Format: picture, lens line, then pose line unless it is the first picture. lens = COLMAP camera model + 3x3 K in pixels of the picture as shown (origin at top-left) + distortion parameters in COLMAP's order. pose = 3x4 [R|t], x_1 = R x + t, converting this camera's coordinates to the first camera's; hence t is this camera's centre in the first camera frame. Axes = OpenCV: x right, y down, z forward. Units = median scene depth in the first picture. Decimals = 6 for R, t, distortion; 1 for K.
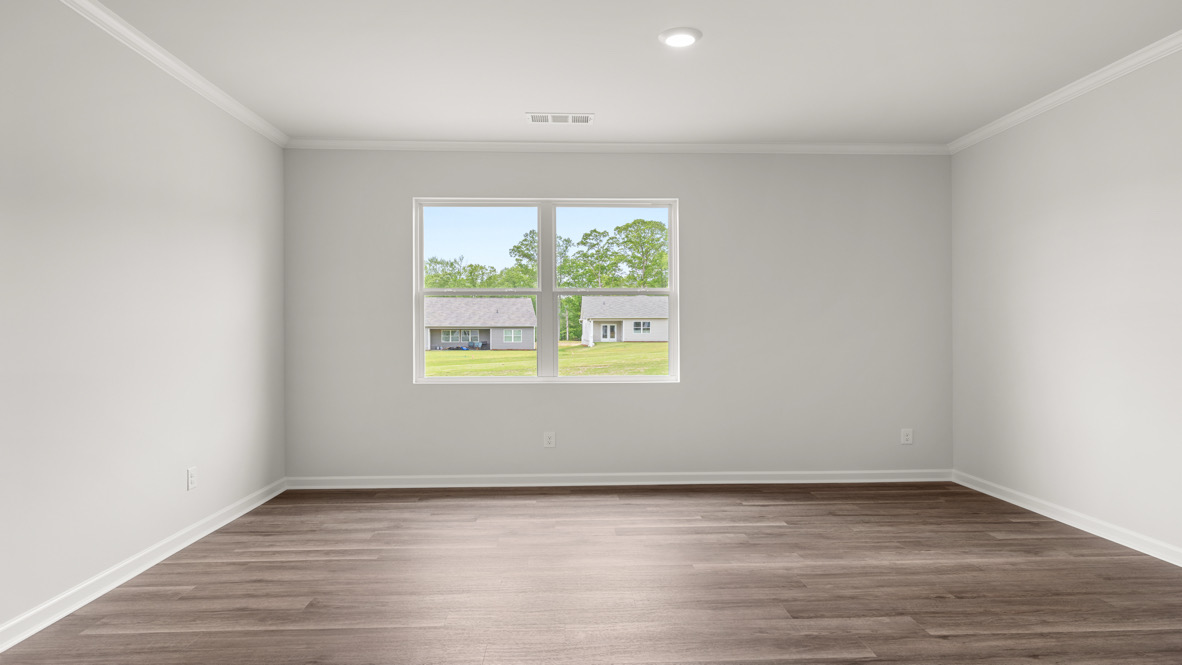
lens RADIAL K [[701.7, 0, 566.5], [0, 701.7, 339.3], [0, 0, 1]] dist [-0.002981, 0.002982]
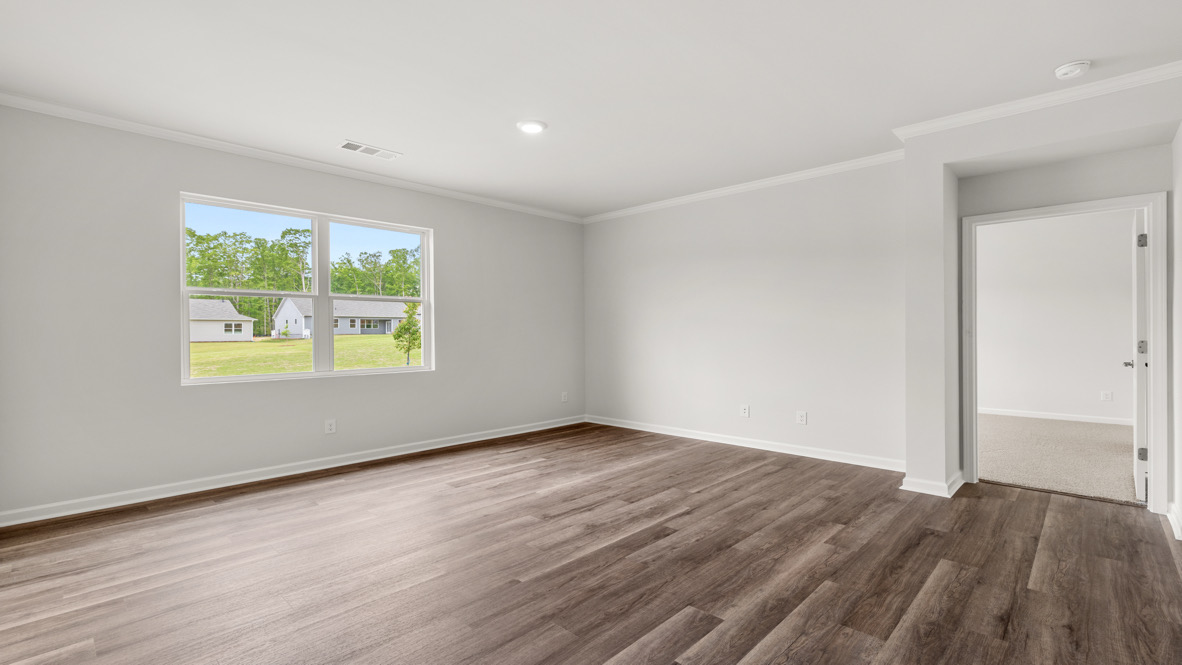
lens RADIAL K [[548.9, 0, 584.7], [0, 548.9, 331.8], [0, 0, 1]] dist [0.001202, -0.000278]
pose [[0.708090, 0.000397, 0.706122, -0.697250], [0.008742, 0.999918, -0.009328, 0.004043], [-0.706068, 0.012778, 0.708029, 0.159930]]
